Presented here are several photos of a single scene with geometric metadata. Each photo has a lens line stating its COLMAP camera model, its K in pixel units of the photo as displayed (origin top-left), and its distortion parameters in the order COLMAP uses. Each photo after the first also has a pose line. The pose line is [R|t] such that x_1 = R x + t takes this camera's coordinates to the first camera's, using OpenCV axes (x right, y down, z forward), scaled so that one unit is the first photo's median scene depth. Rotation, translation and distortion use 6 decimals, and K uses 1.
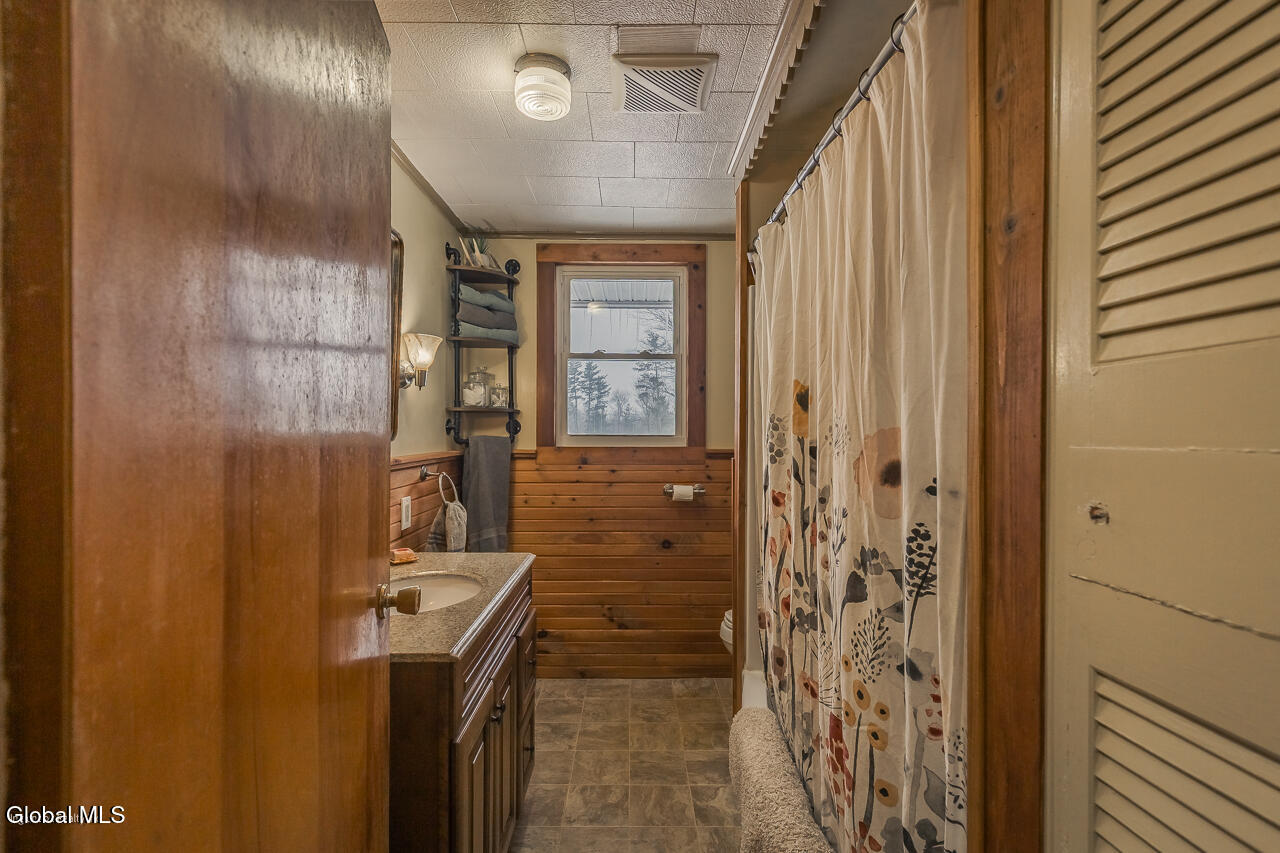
lens RADIAL K [[572.0, 0, 638.2], [0, 572.0, 429.7], [0, 0, 1]] dist [0.002978, -0.000269]
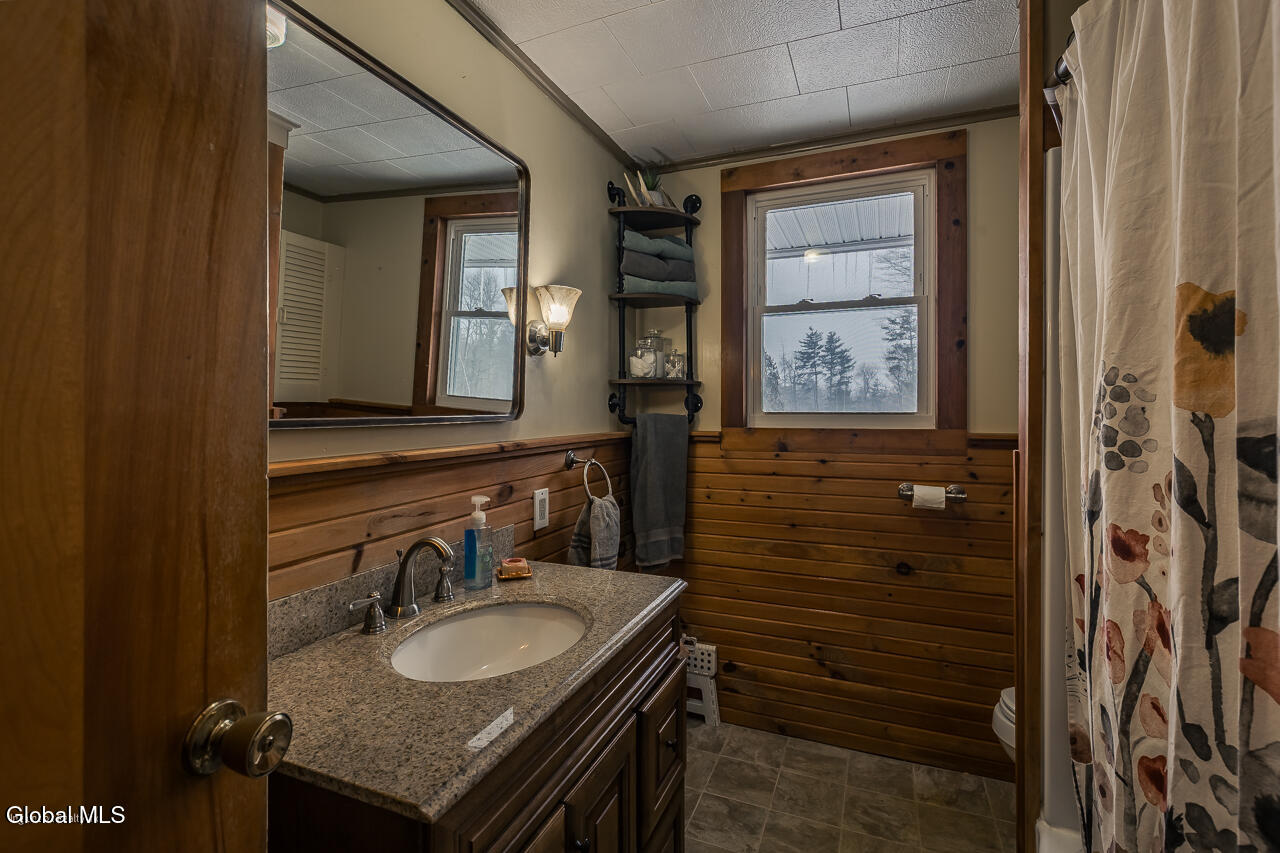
lens RADIAL K [[572.0, 0, 643.8], [0, 572.0, 409.5], [0, 0, 1]] dist [0.002978, -0.000269]
pose [[0.917386, -0.004132, -0.397978, 0.039034], [0.005031, 0.999987, 0.001214, 0.003492], [0.397967, -0.003115, 0.917394, 0.241903]]
